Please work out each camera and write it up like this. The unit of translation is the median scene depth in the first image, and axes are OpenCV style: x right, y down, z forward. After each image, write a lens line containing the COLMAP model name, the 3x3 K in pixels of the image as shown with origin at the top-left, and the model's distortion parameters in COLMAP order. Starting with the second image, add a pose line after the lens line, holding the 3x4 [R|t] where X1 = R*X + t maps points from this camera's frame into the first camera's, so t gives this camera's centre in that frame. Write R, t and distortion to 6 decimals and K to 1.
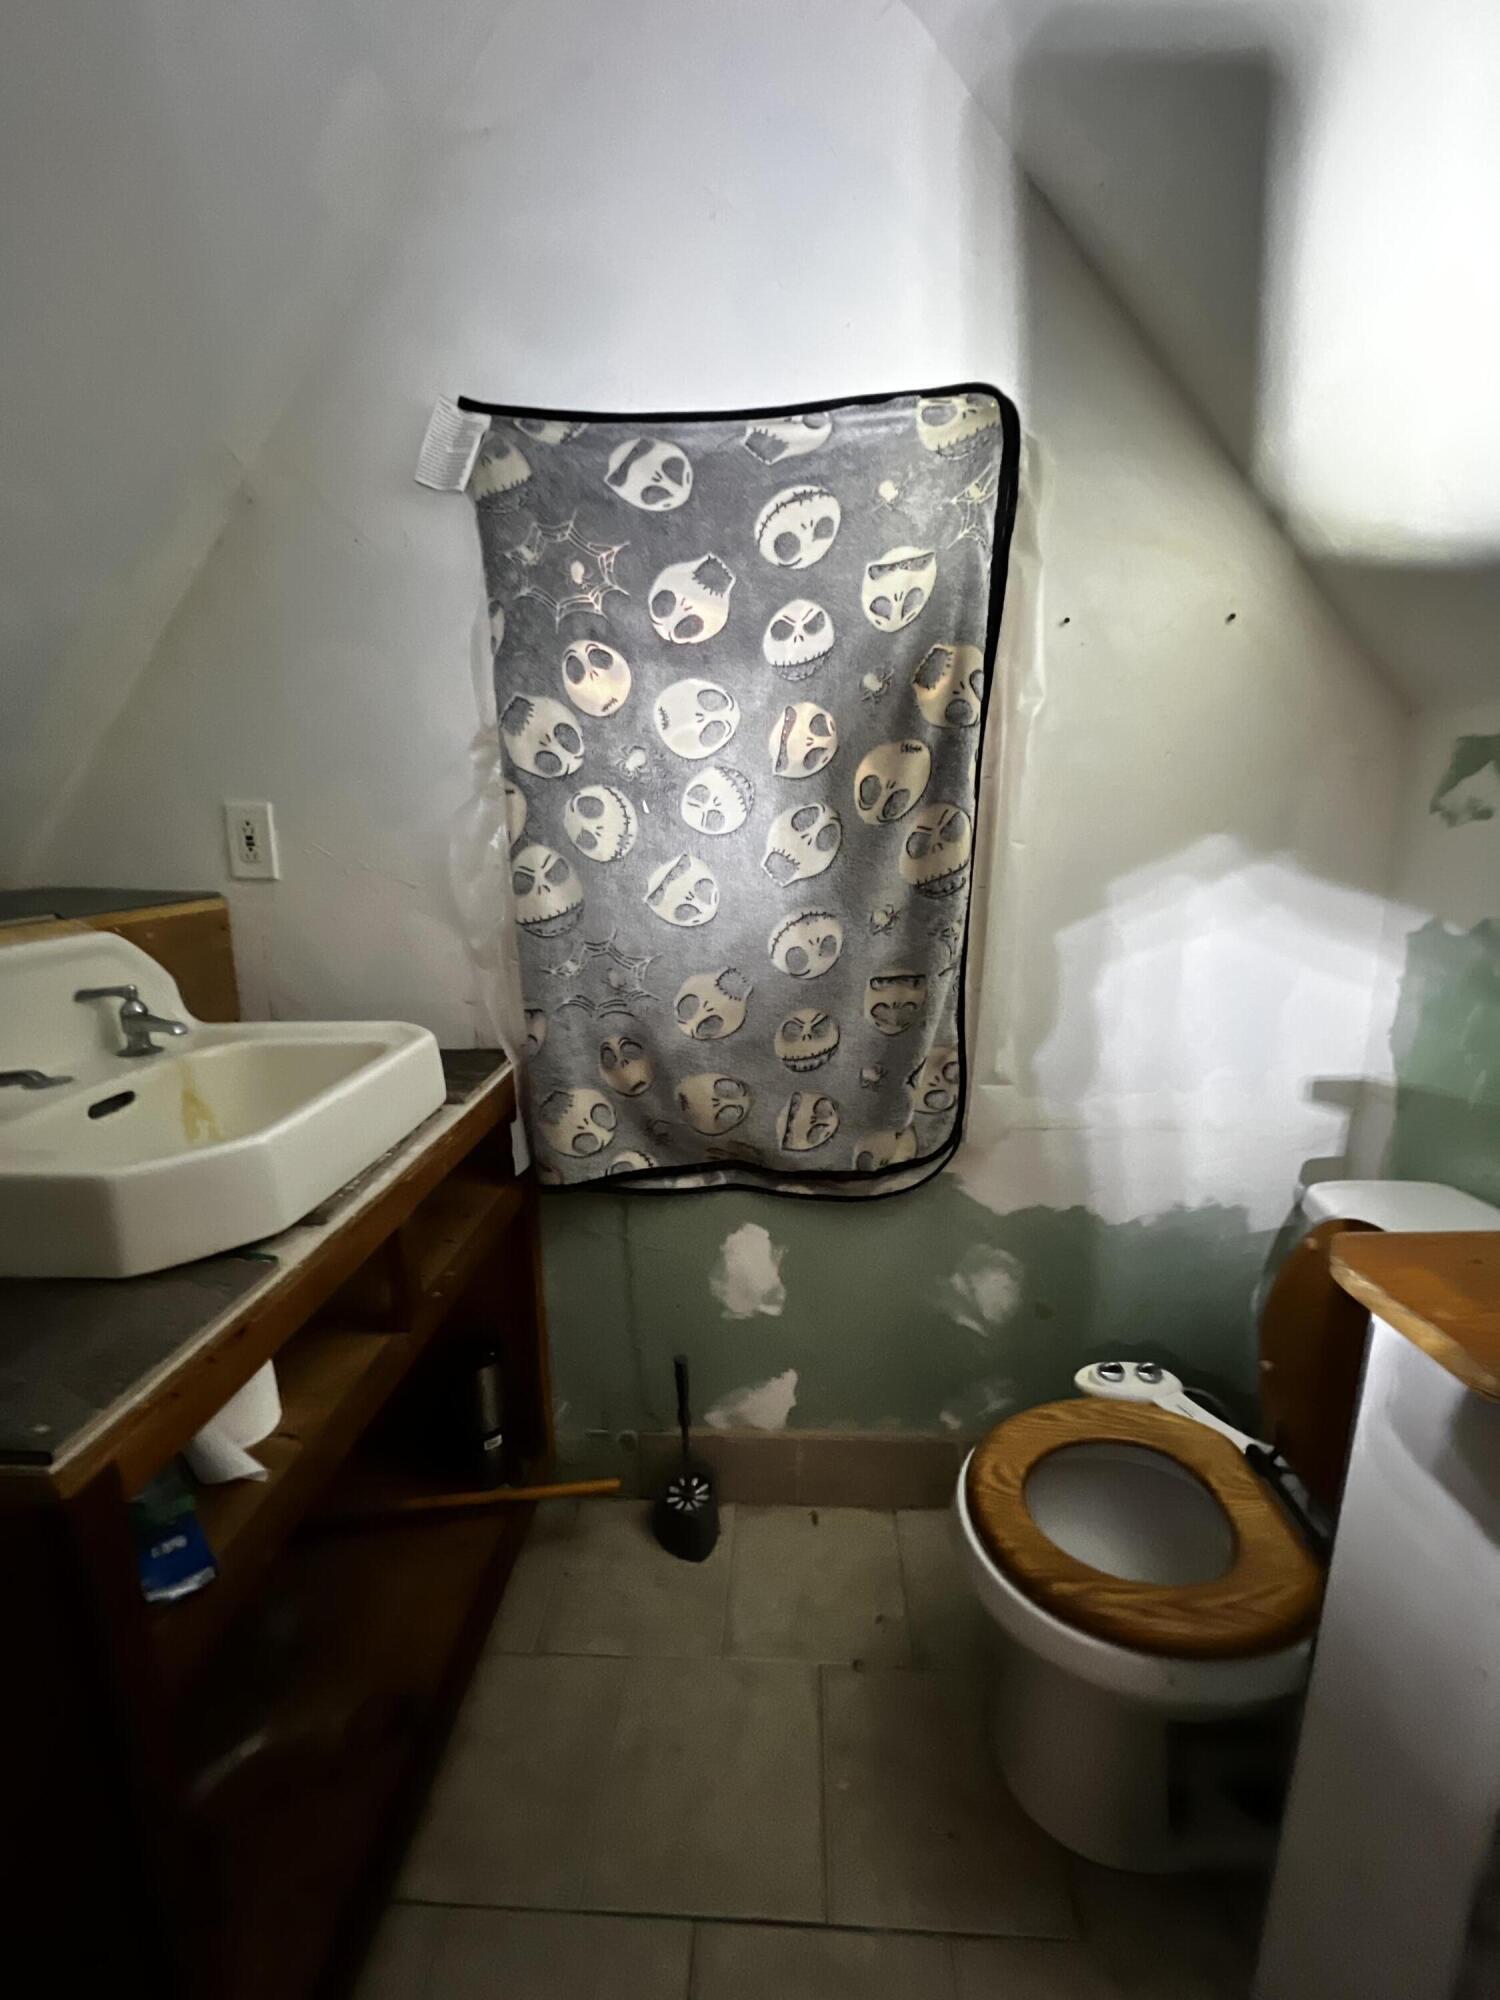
lens RADIAL K [[812.5, 0, 755.7], [0, 812.5, 996.7], [0, 0, 1]] dist [0.007163, -0.000623]
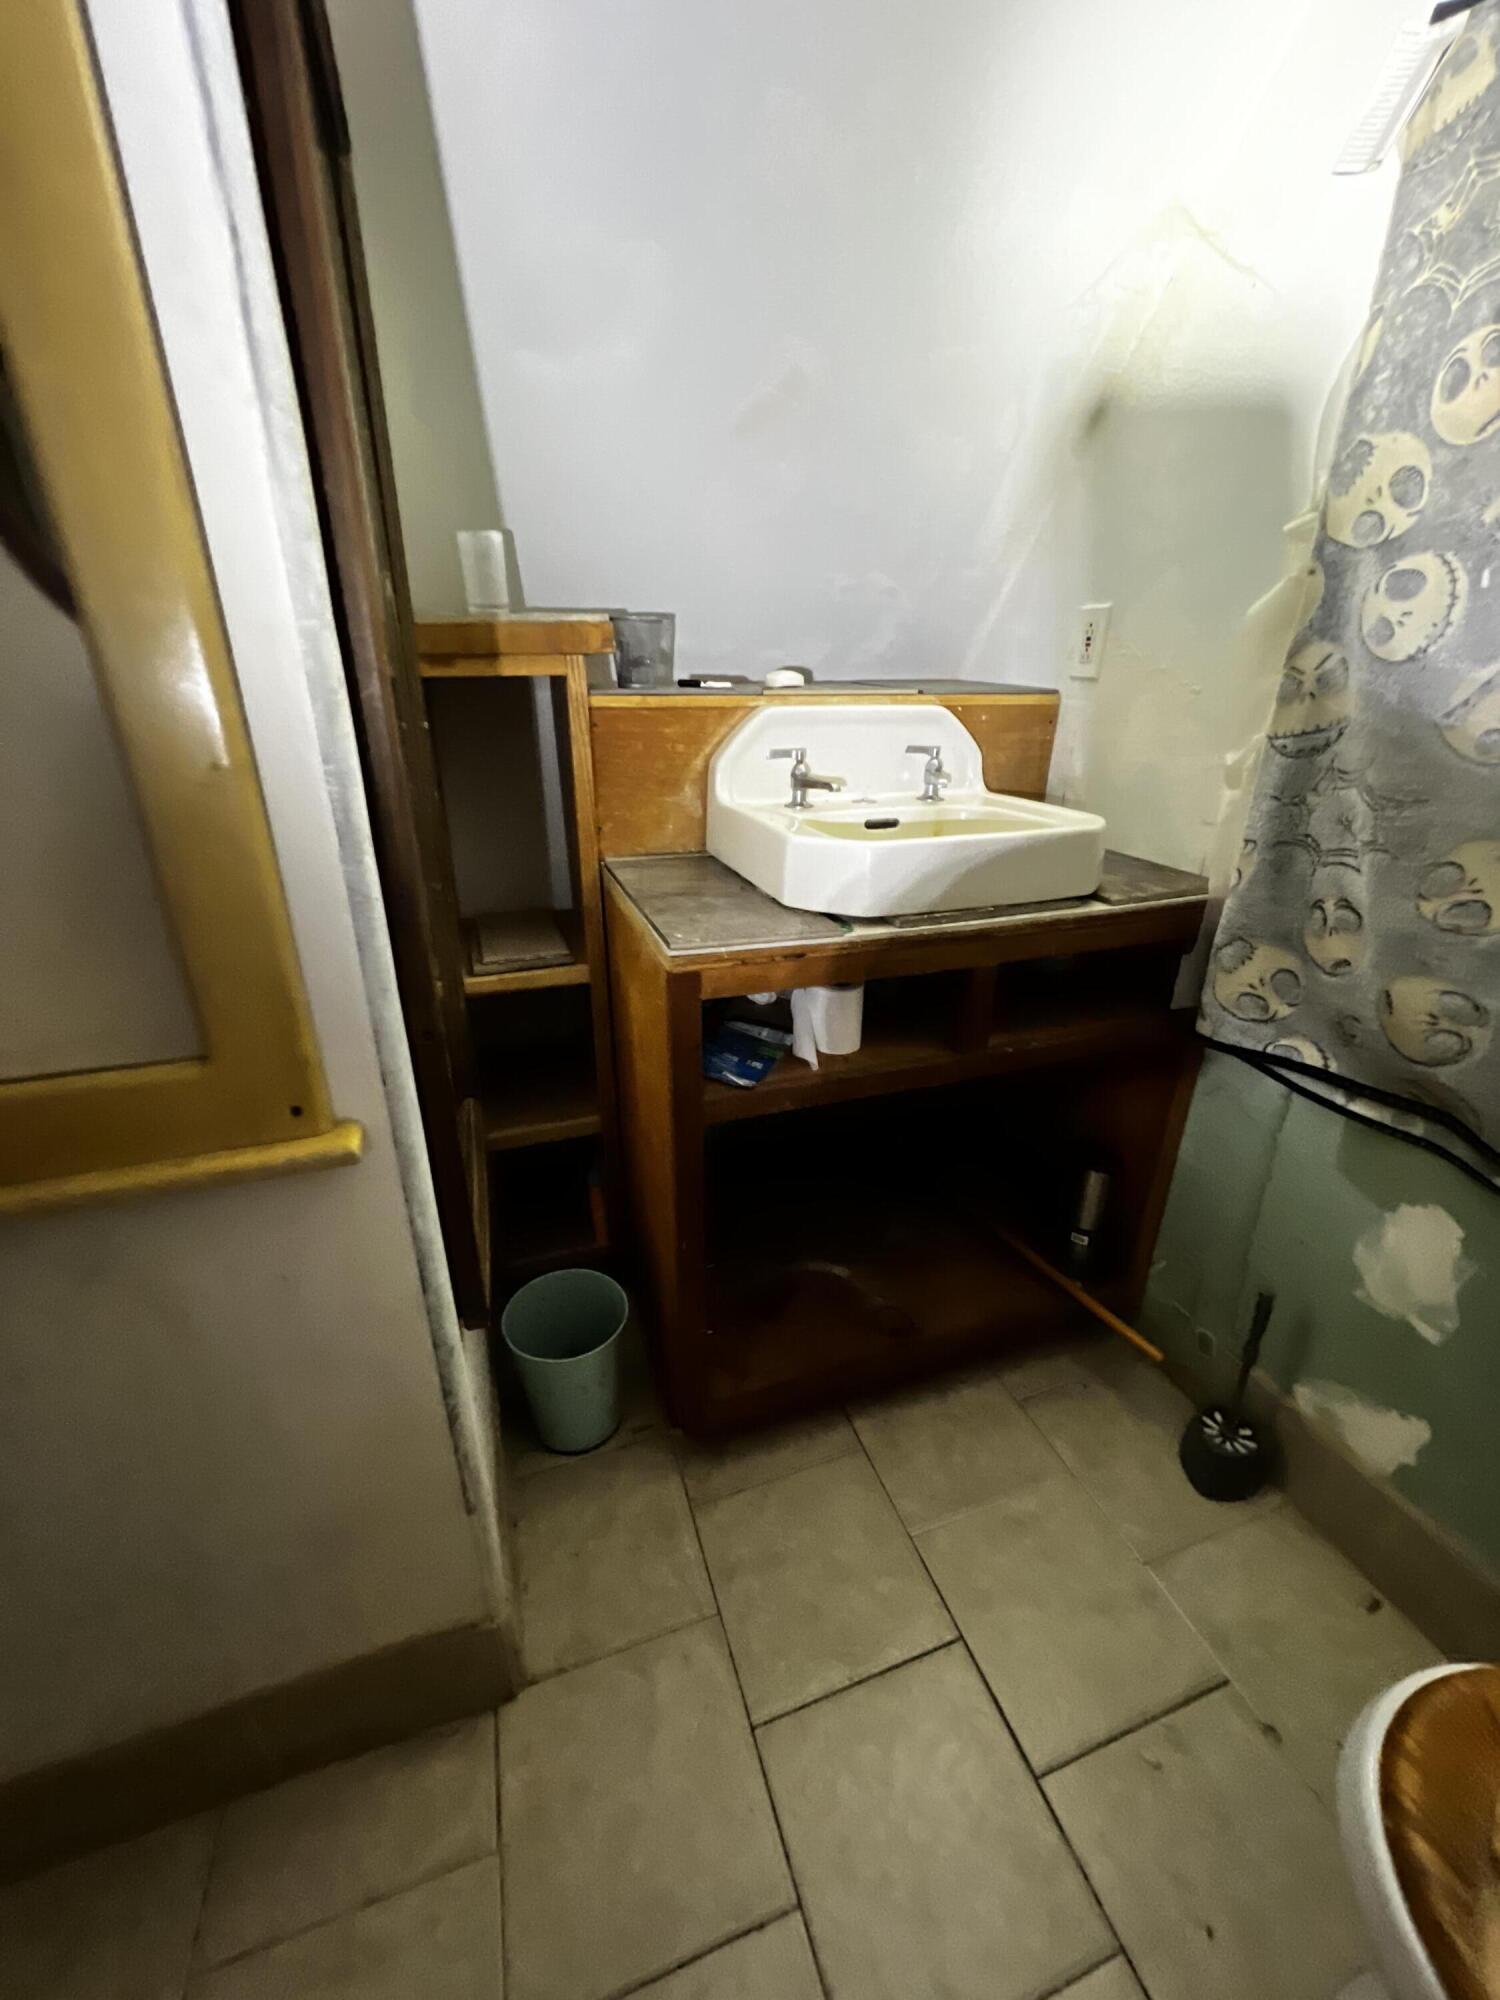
lens RADIAL K [[812.5, 0, 760.3], [0, 812.5, 997.3], [0, 0, 1]] dist [0.007163, -0.000623]
pose [[0.375560, 0.363399, -0.852582, 0.342054], [-0.216569, 0.928864, 0.300515, 0.023665], [0.901139, 0.071782, 0.427545, 0.154060]]
